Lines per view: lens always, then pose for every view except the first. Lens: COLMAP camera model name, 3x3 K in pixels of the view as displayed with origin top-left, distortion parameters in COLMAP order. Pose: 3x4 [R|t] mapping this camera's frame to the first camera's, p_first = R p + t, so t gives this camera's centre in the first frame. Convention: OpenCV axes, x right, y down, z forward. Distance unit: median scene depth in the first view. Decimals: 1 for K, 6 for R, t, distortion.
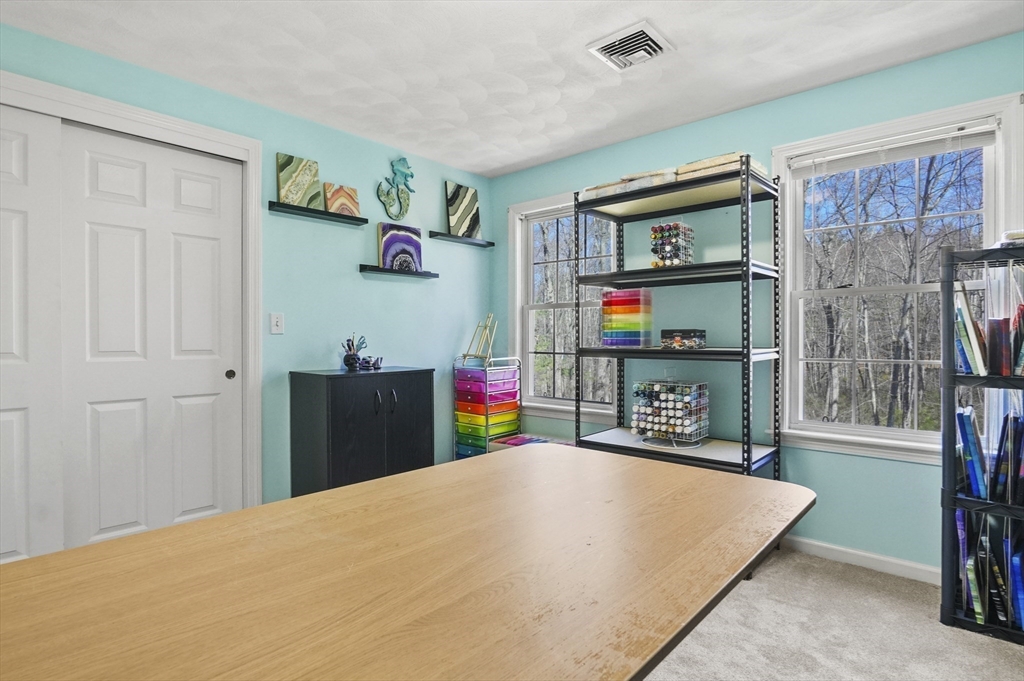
lens RADIAL K [[528.5, 0, 507.0], [0, 528.5, 340.5], [0, 0, 1]] dist [-0.020173, 0.008207]
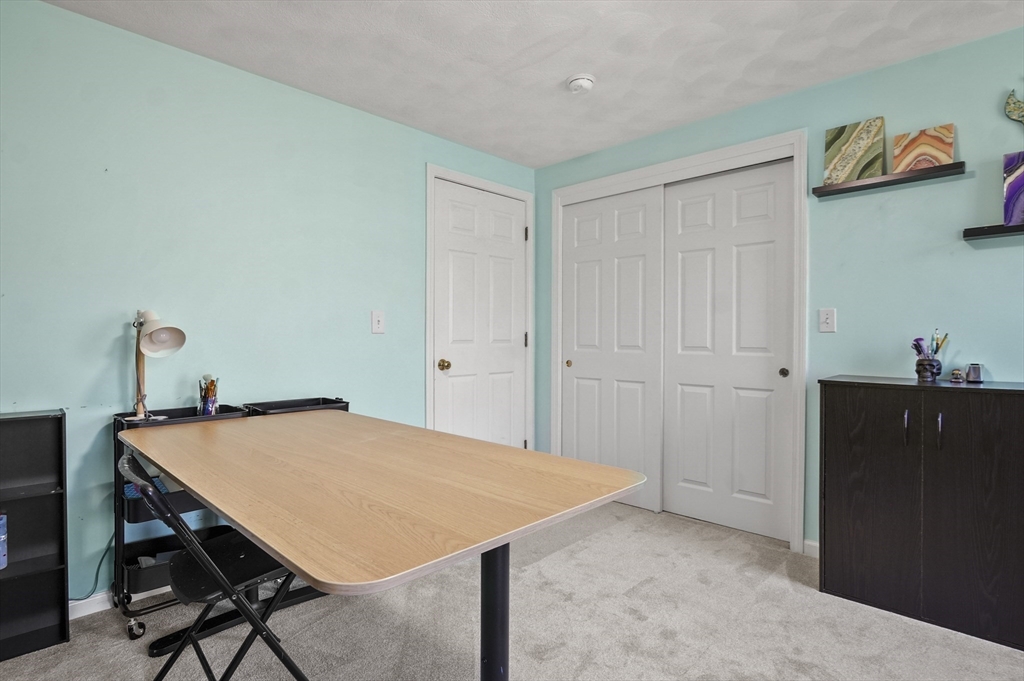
lens RADIAL K [[528.5, 0, 509.8], [0, 528.5, 339.5], [0, 0, 1]] dist [-0.020173, 0.008207]
pose [[-0.042057, 0.004785, -0.999104, 0.486837], [-0.005212, 0.999974, 0.005008, -0.001234], [0.999102, 0.005418, -0.042031, 0.499628]]
